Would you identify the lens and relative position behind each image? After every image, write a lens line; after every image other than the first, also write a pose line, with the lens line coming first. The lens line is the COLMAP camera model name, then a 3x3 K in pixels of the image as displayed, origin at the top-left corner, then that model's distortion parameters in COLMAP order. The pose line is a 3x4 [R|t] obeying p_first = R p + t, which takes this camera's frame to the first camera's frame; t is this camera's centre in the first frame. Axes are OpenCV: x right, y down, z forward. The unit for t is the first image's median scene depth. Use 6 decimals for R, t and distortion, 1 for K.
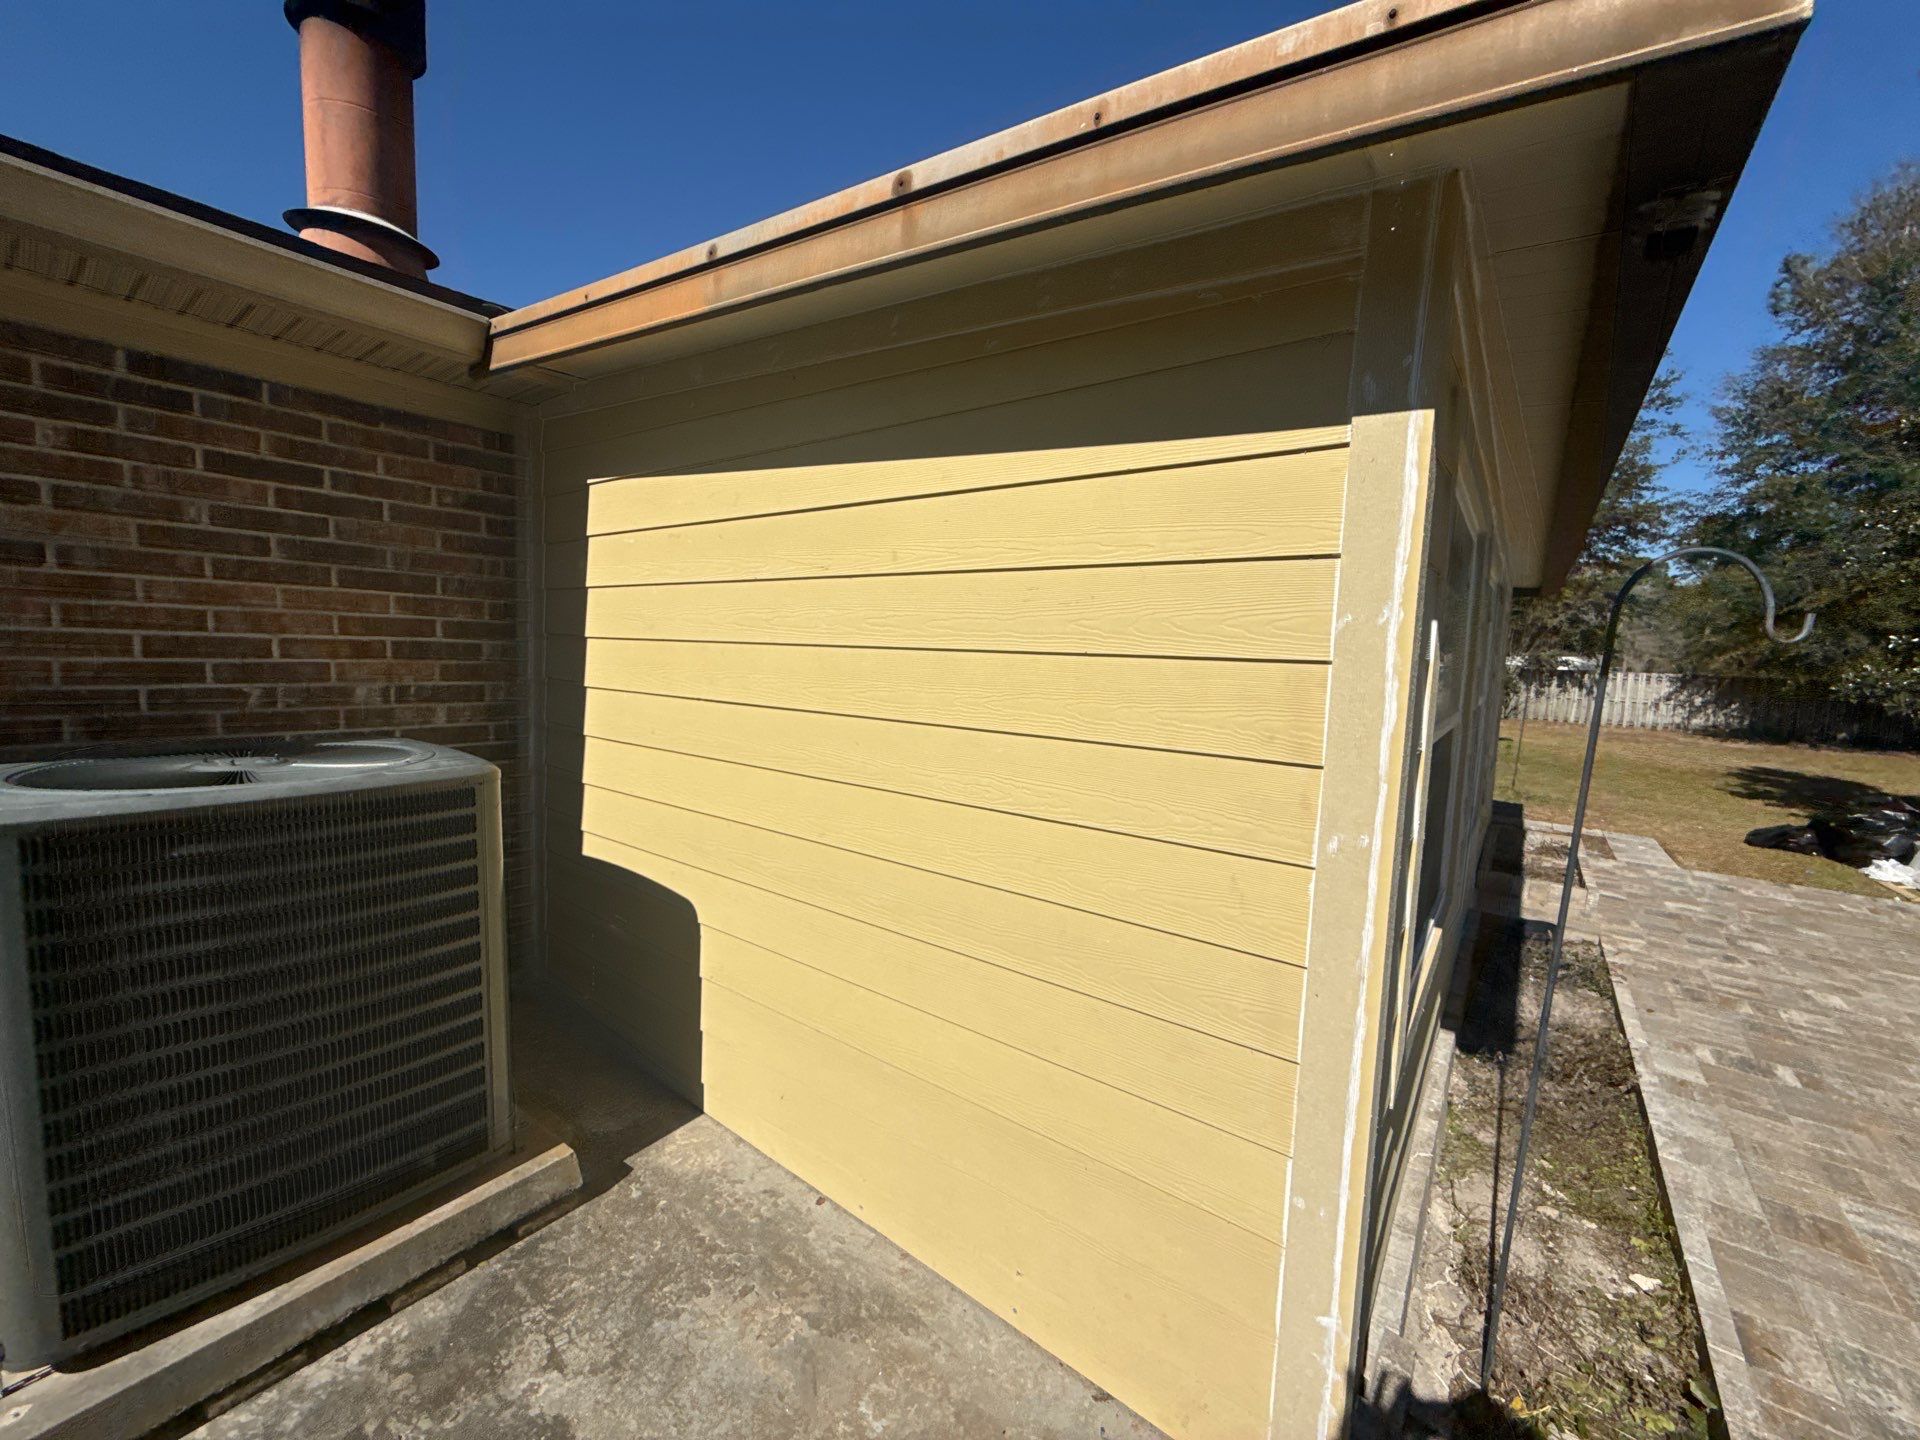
lens RADIAL K [[764.3, 0, 961.2], [0, 764.3, 721.3], [0, 0, 1]] dist [-0.000204, -0.000062]
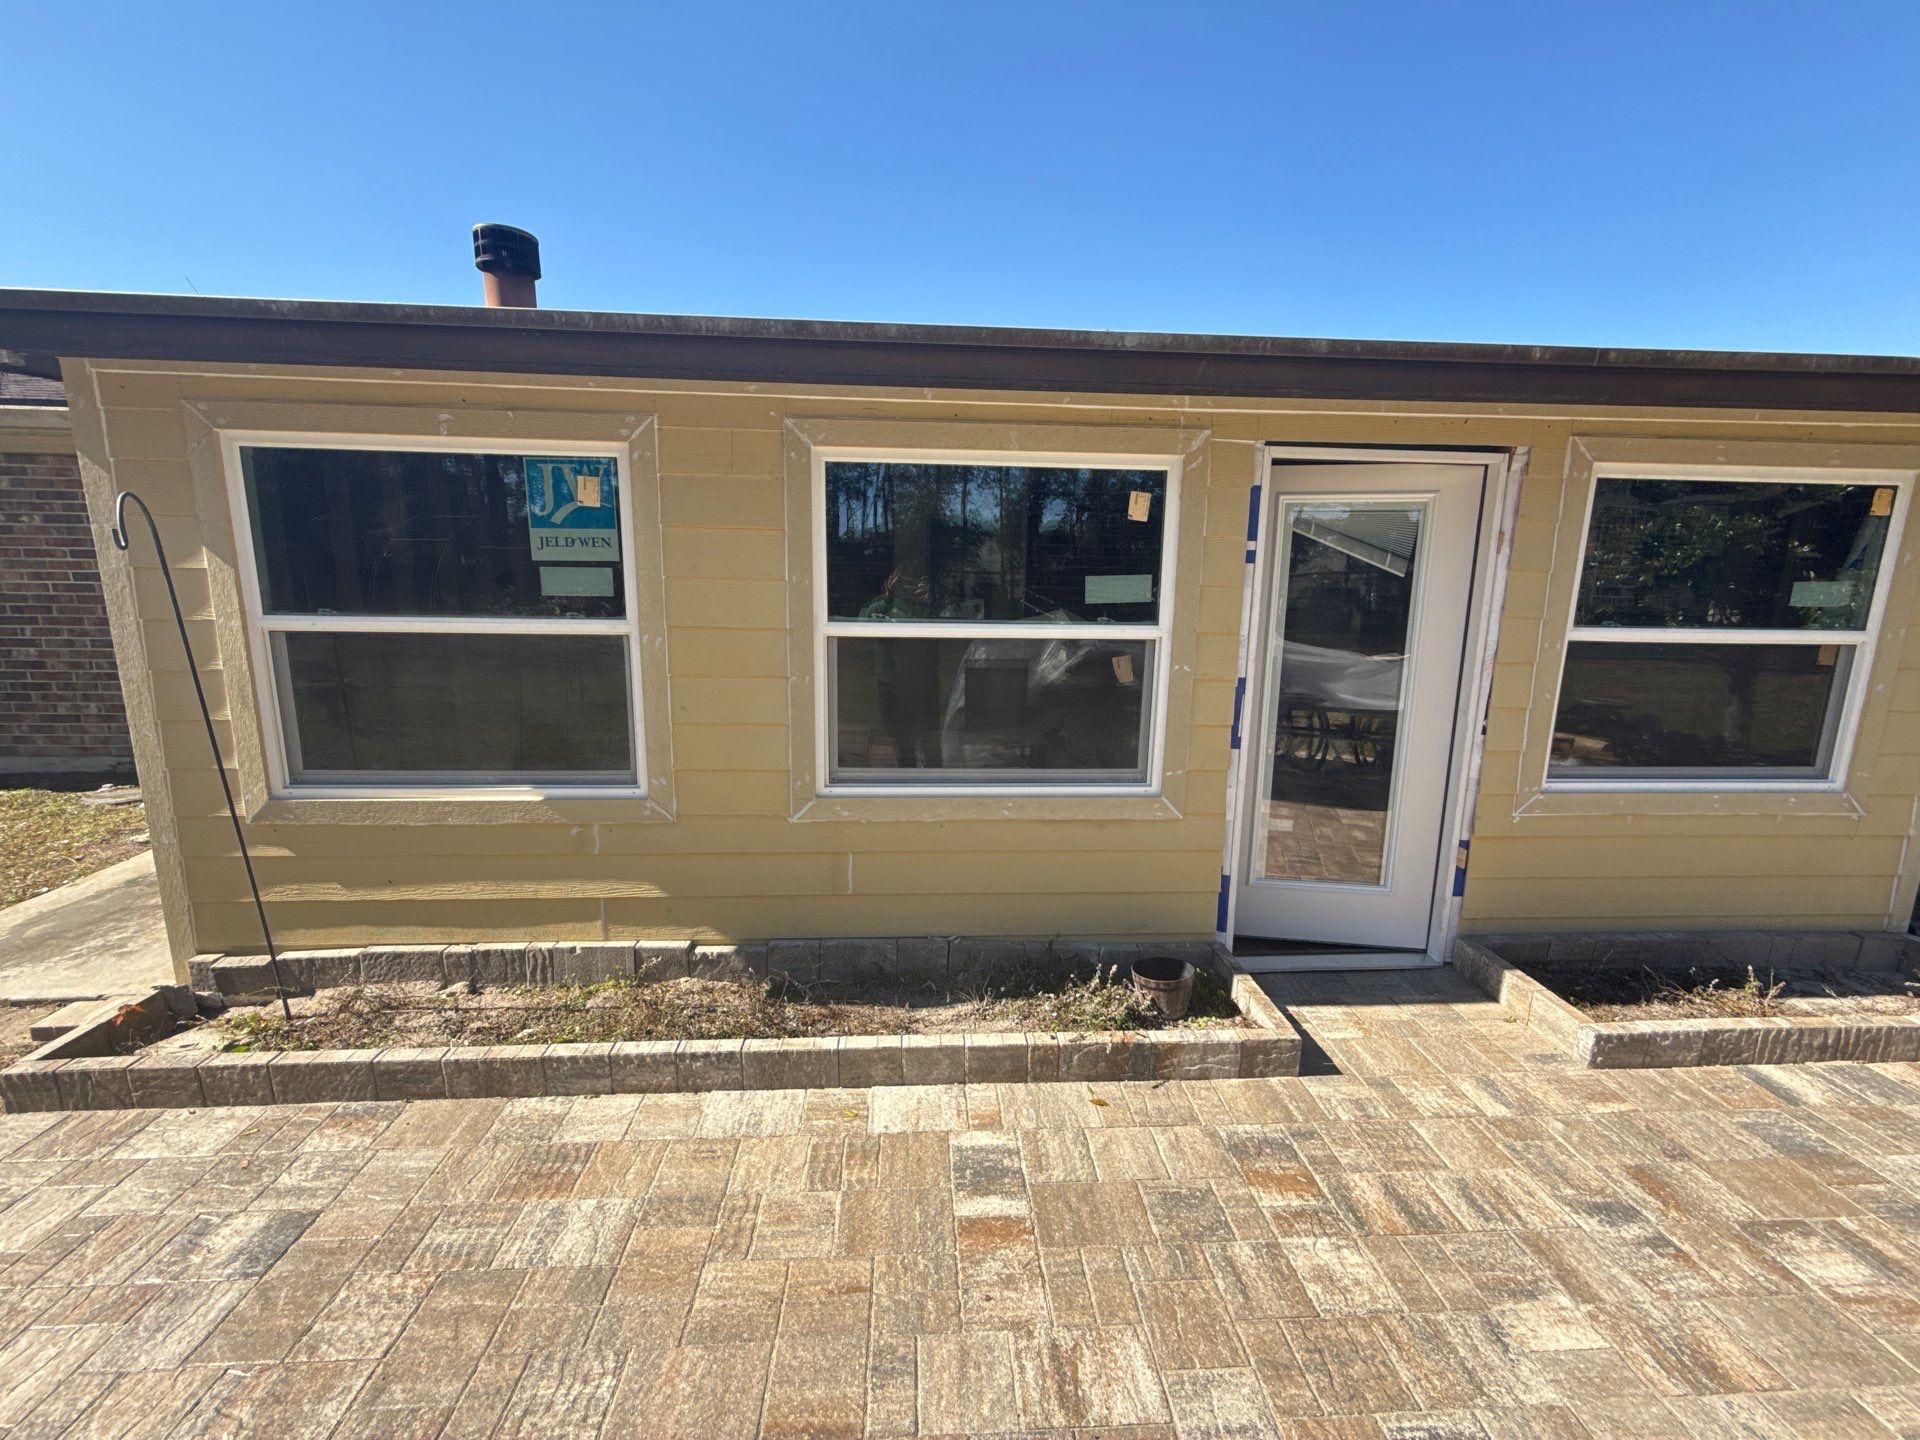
lens RADIAL K [[760.6, 0, 950.4], [0, 760.6, 722.1], [0, 0, 1]] dist [-0.000486, 0.000270]
pose [[0.643245, 0.116373, -0.756765, 1.594509], [-0.065394, 0.993121, 0.097134, -0.003770], [0.762863, -0.012993, 0.646430, 0.599382]]
